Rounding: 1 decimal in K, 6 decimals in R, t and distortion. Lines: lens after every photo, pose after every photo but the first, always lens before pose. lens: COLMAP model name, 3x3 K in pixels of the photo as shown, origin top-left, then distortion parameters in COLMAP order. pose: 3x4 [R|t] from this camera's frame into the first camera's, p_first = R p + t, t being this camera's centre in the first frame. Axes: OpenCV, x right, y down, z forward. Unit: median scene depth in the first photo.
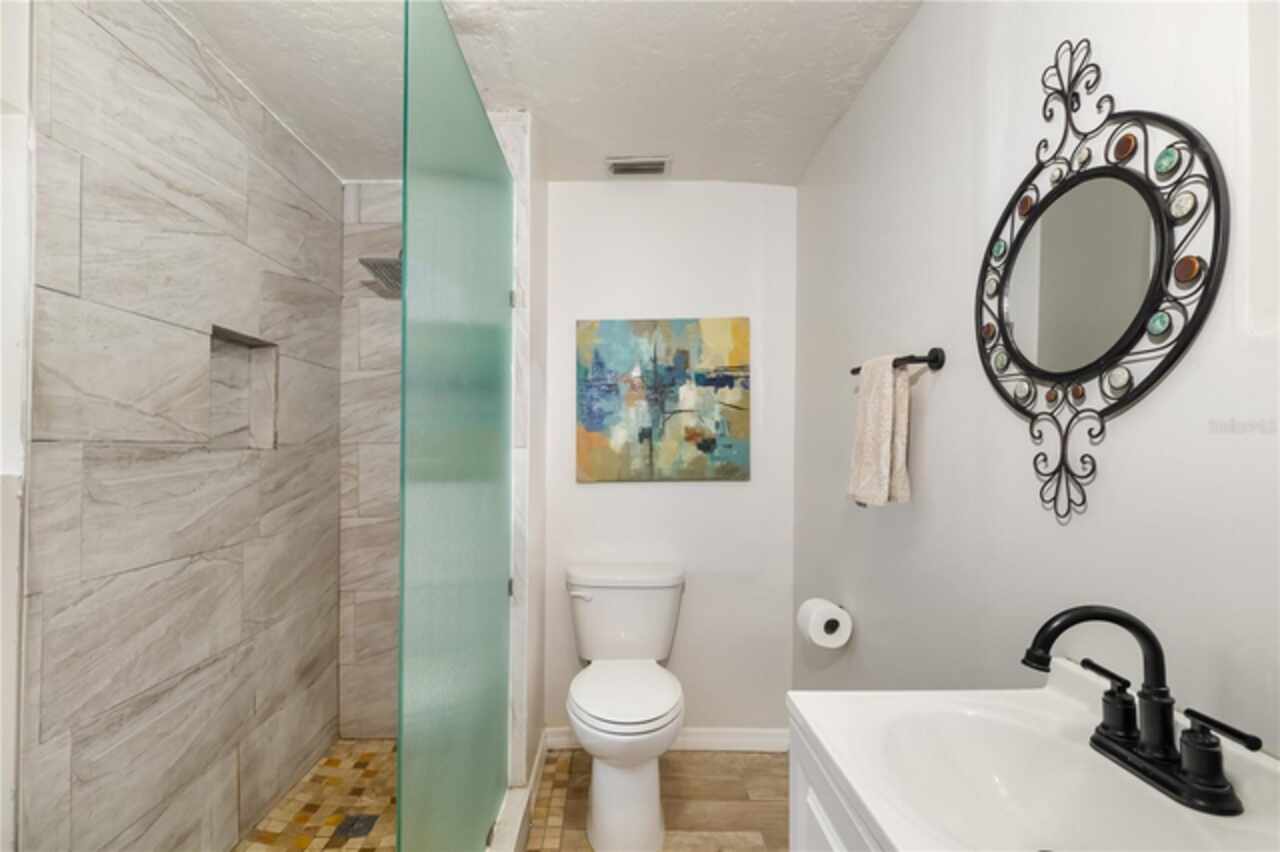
lens RADIAL K [[625.4, 0, 635.0], [0, 625.4, 433.2], [0, 0, 1]] dist [0.000722, 0.001192]
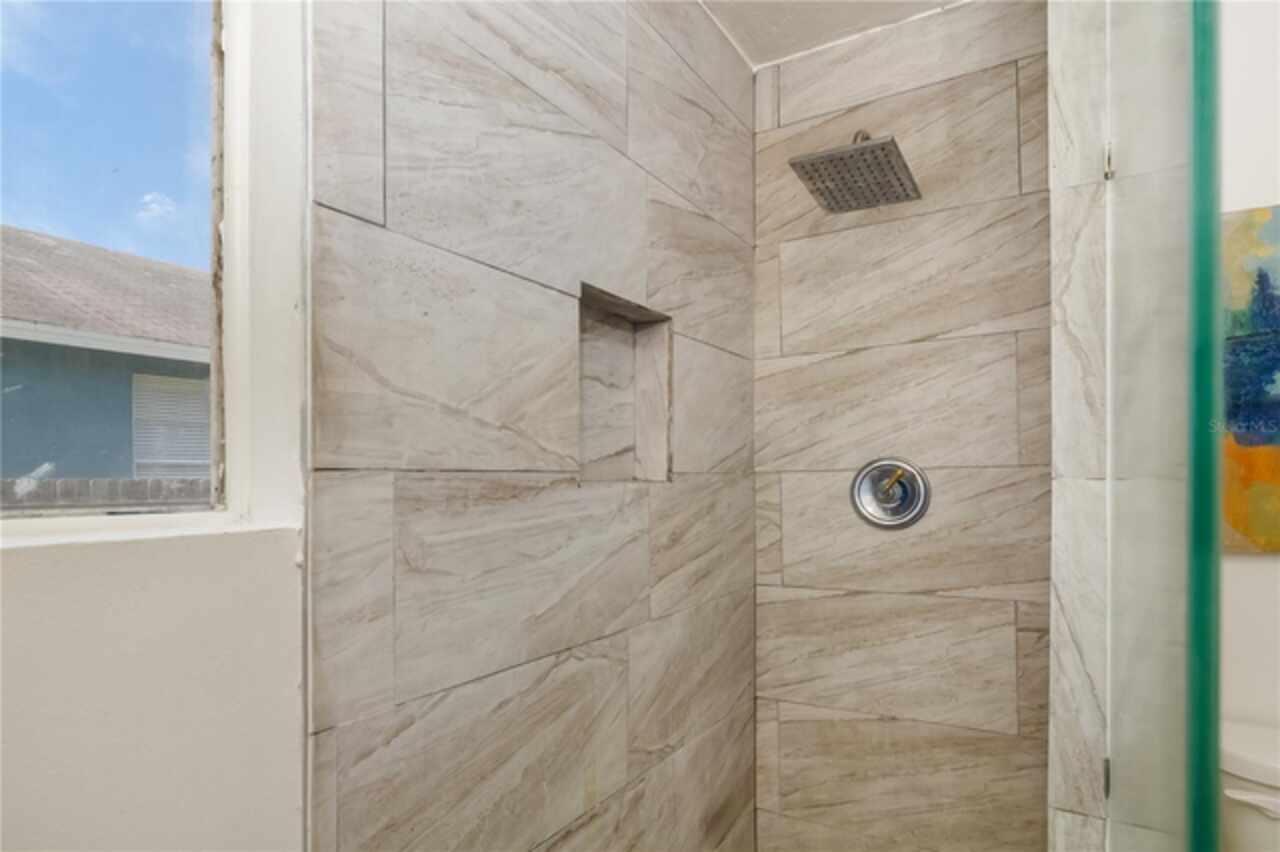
lens RADIAL K [[719.8, 0, 639.7], [0, 719.8, 465.2], [0, 0, 1]] dist [-0.004708, -0.000472]
pose [[0.850150, -0.007014, -0.526494, -0.254069], [0.012031, 0.999909, 0.006106, 0.005135], [0.526403, -0.011526, 0.850157, 0.426446]]
